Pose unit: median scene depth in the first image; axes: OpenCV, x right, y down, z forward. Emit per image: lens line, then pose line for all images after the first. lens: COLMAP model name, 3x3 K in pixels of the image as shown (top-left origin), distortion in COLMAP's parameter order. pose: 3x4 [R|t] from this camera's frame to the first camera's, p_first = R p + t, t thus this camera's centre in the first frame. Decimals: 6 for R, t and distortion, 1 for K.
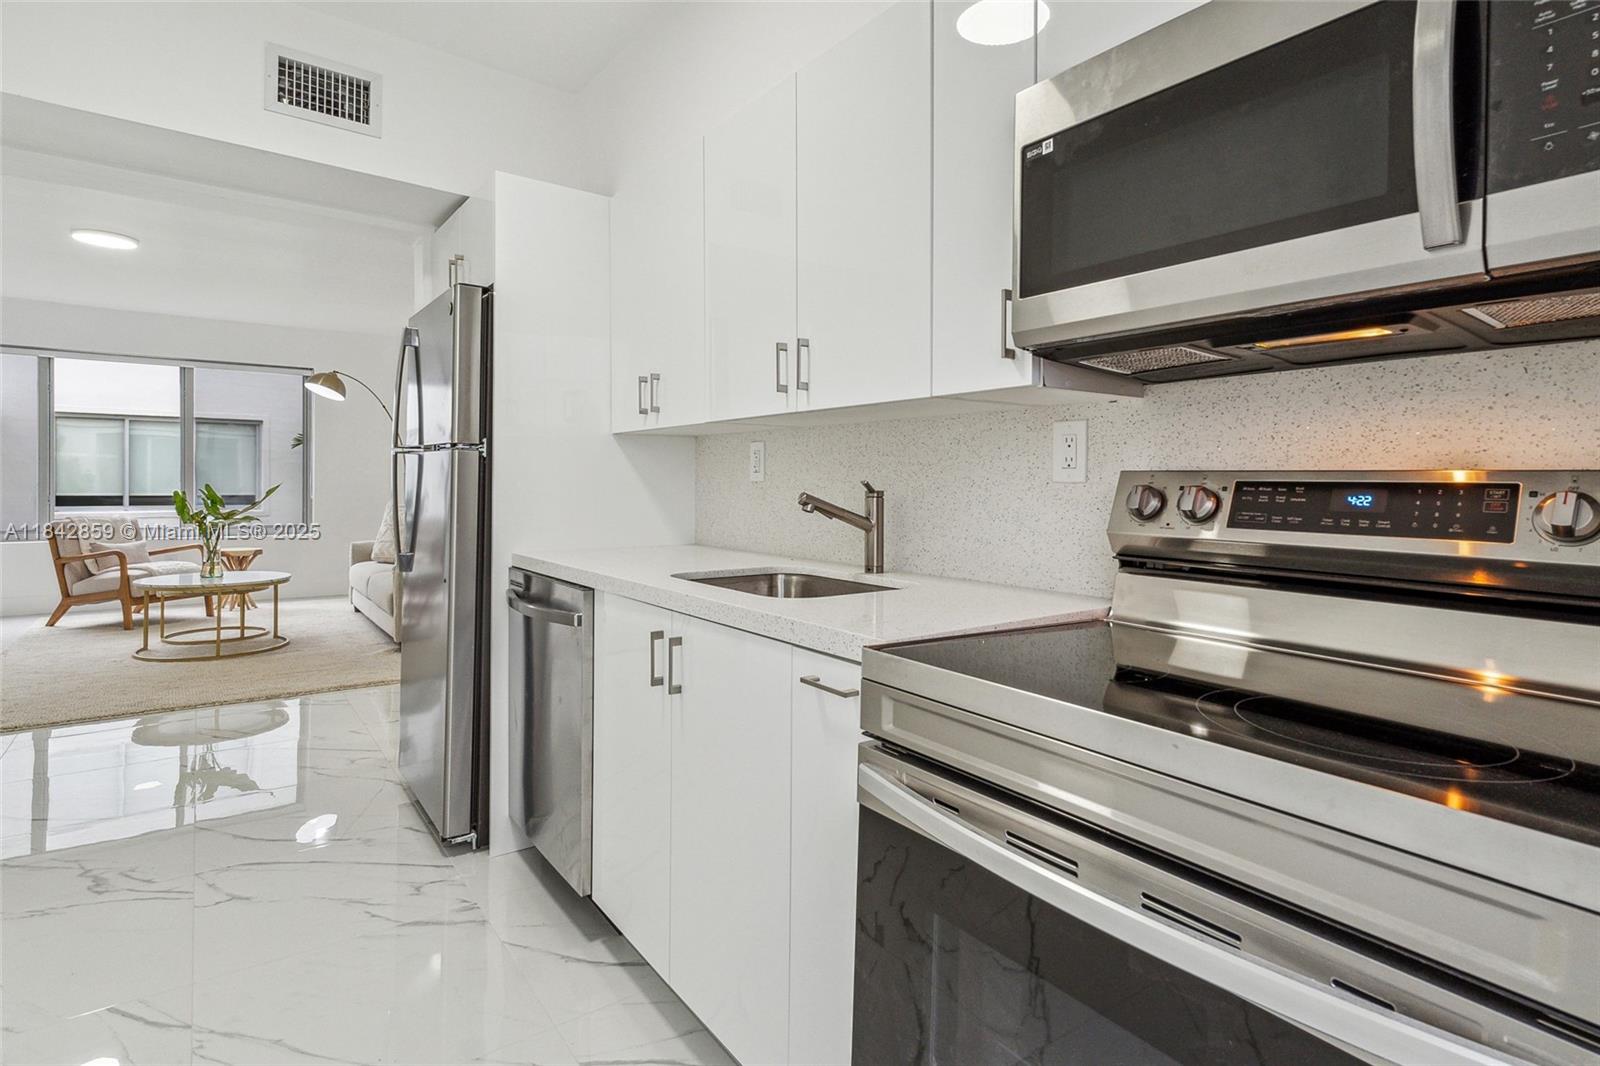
lens RADIAL K [[812.3, 0, 828.1], [0, 812.3, 480.6], [0, 0, 1]] dist [-0.000603, -0.000778]
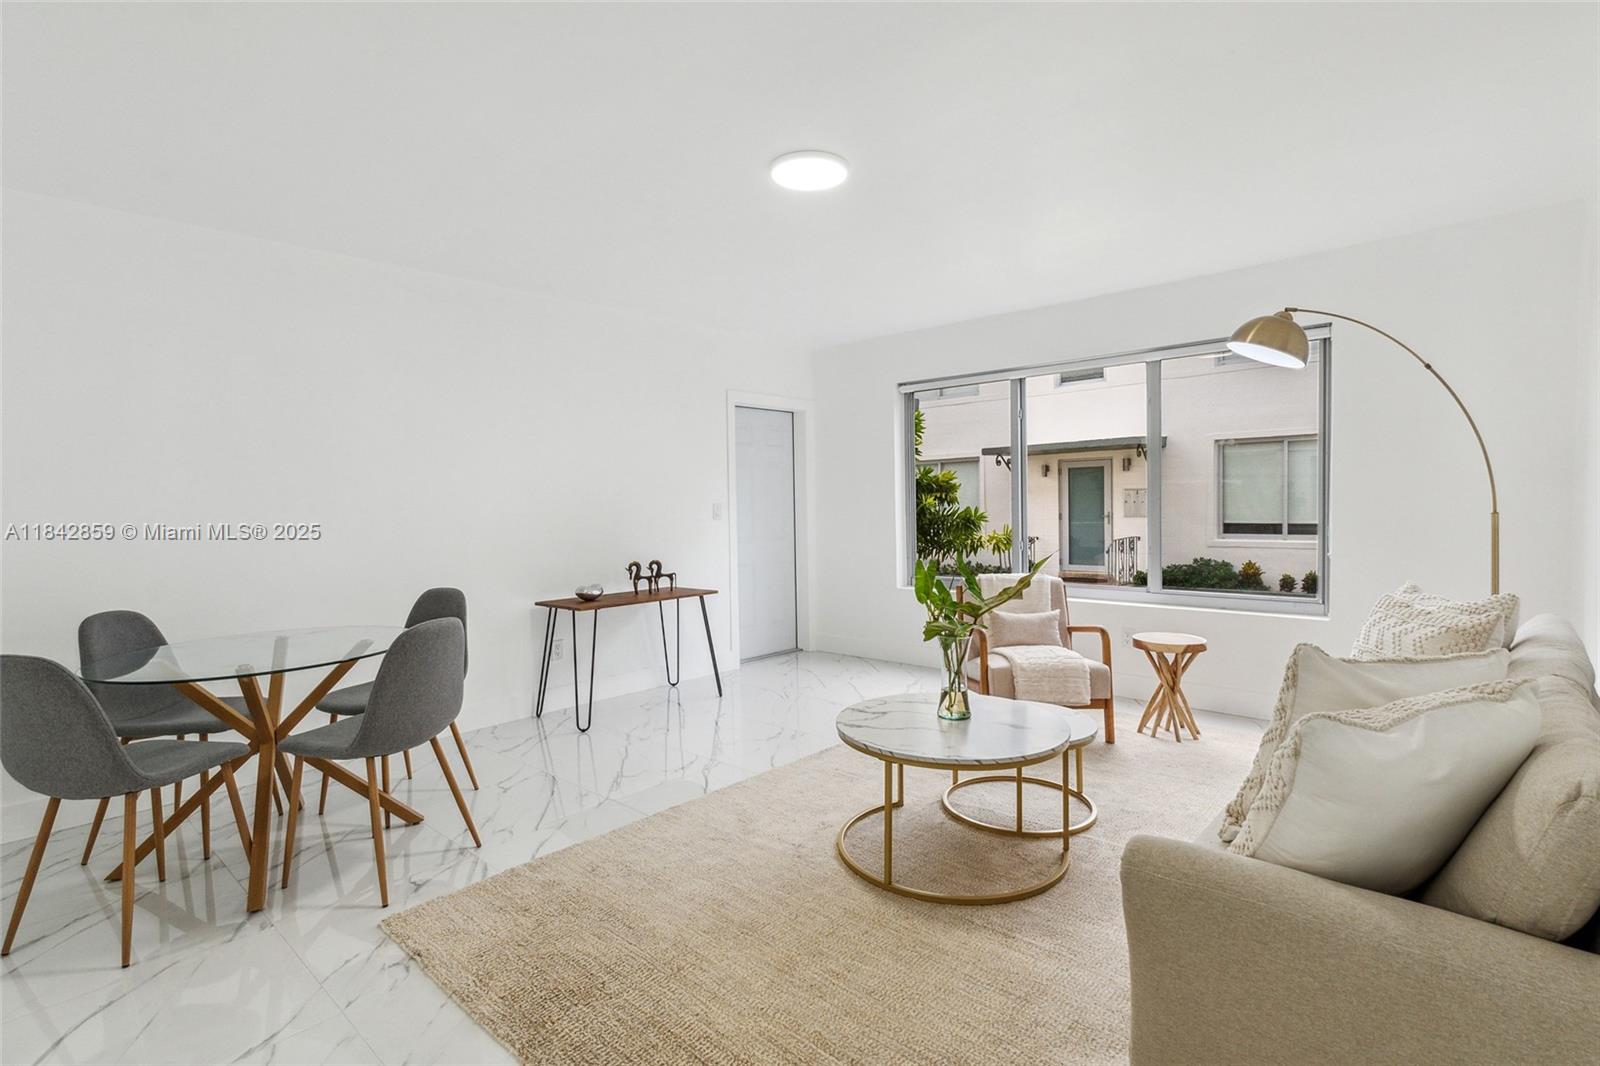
lens RADIAL K [[778.5, 0, 807.9], [0, 778.5, 531.7], [0, 0, 1]] dist [-0.000301, -0.000586]
pose [[0.184146, 0.027642, -0.982510, -0.201544], [0.018989, 0.999318, 0.031674, -0.022312], [0.982715, -0.024490, 0.183496, 0.641813]]
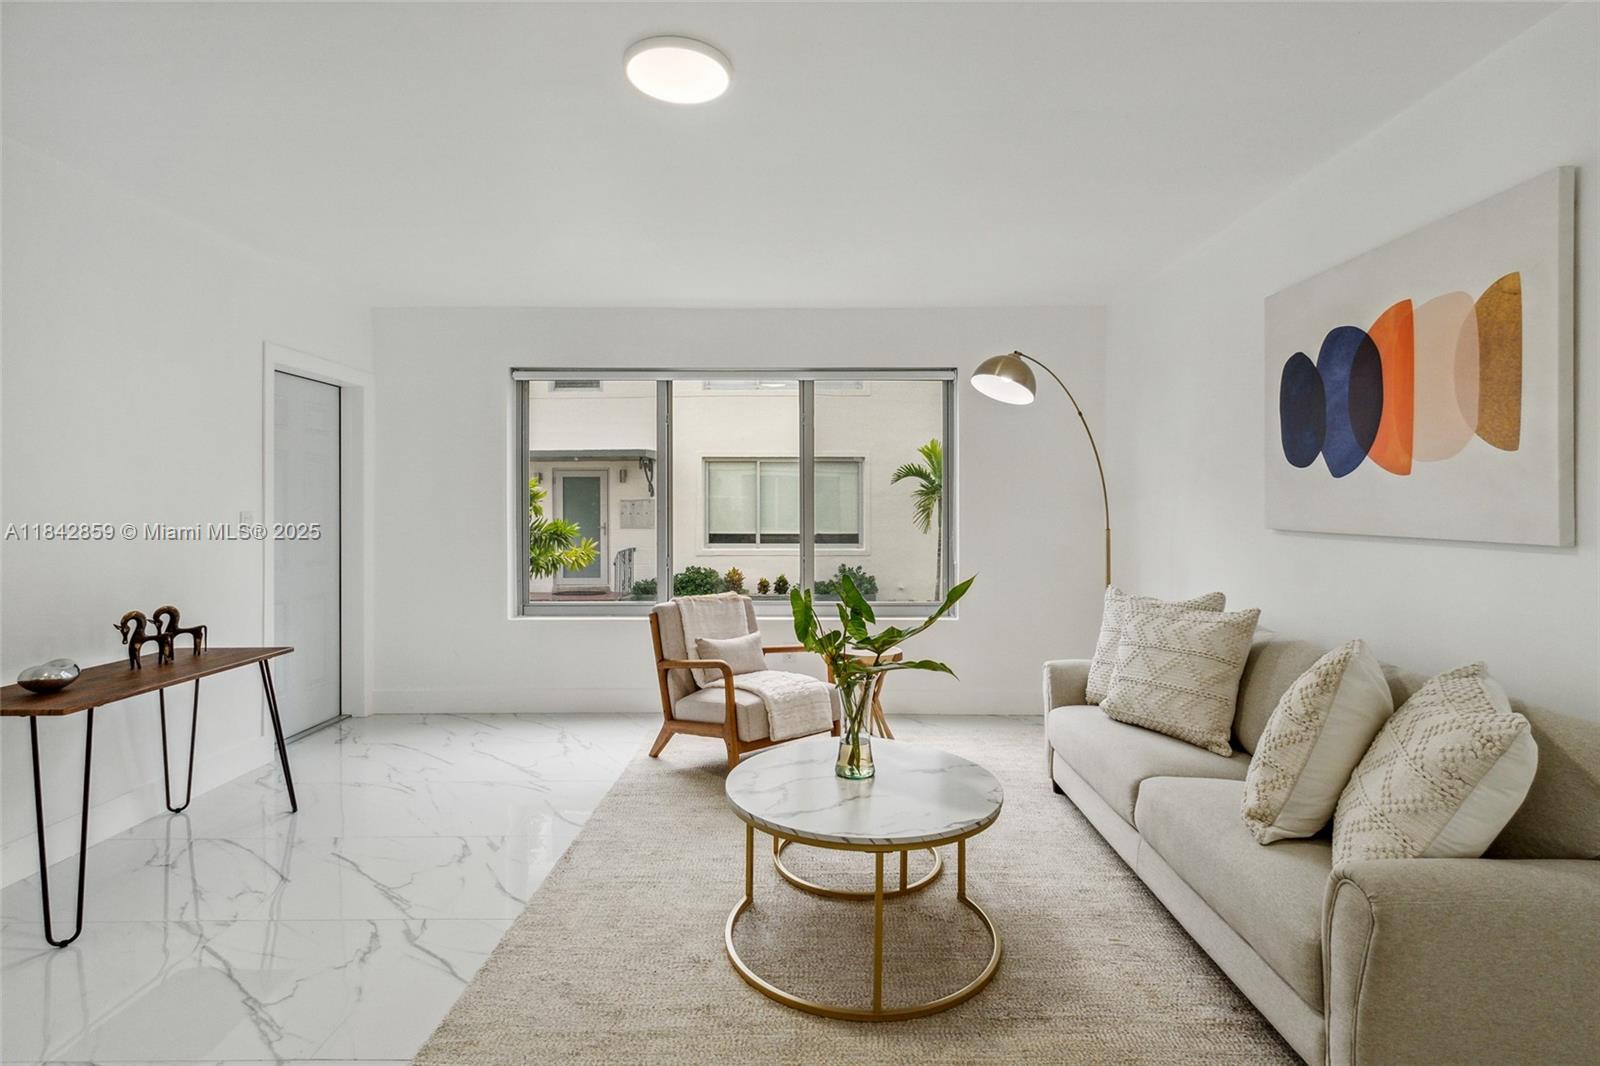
lens RADIAL K [[784.6, 0, 817.5], [0, 784.6, 506.4], [0, 0, 1]] dist [0.001311, -0.000133]
pose [[0.797260, -0.006023, -0.603606, -0.399081], [0.005013, 0.999982, -0.003357, -0.028416], [0.603615, -0.000349, 0.797276, 0.496589]]
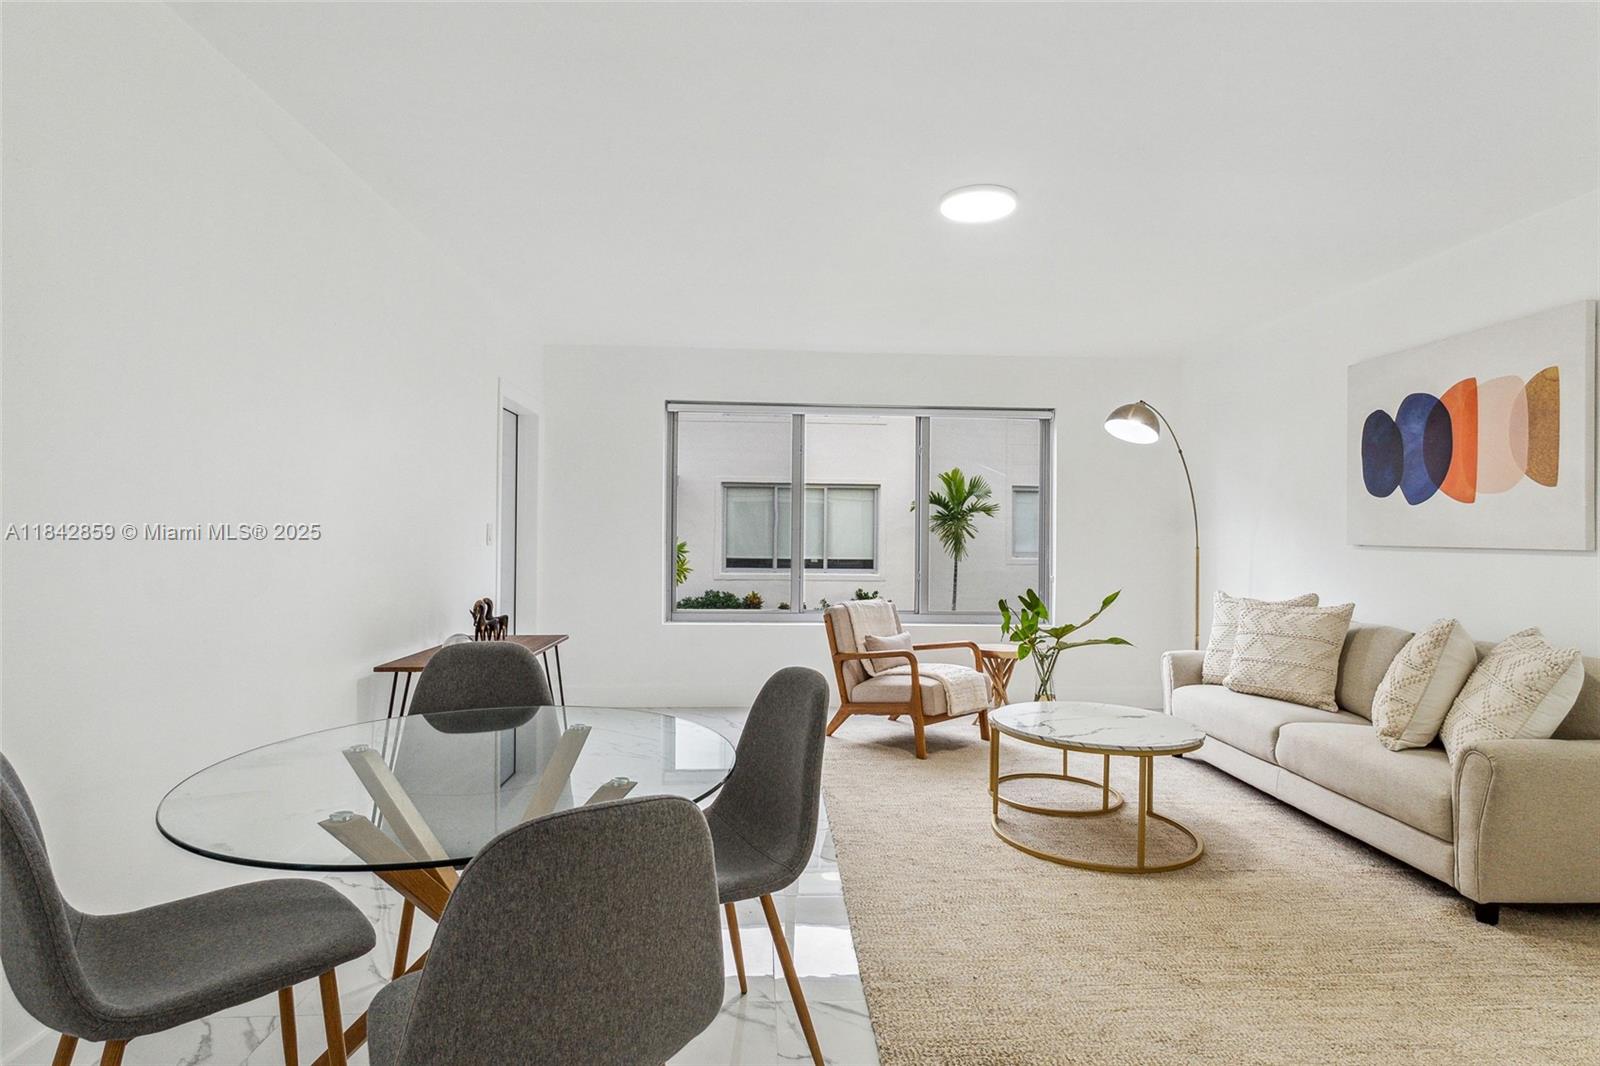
lens RADIAL K [[824.6, 0, 814.9], [0, 824.6, 529.5], [0, 0, 1]] dist [-0.002553, -0.000404]
pose [[0.830474, -0.001594, -0.557055, -0.457729], [-0.005678, 0.999920, -0.011327, -0.017180], [0.557028, 0.012569, 0.830398, 0.270915]]
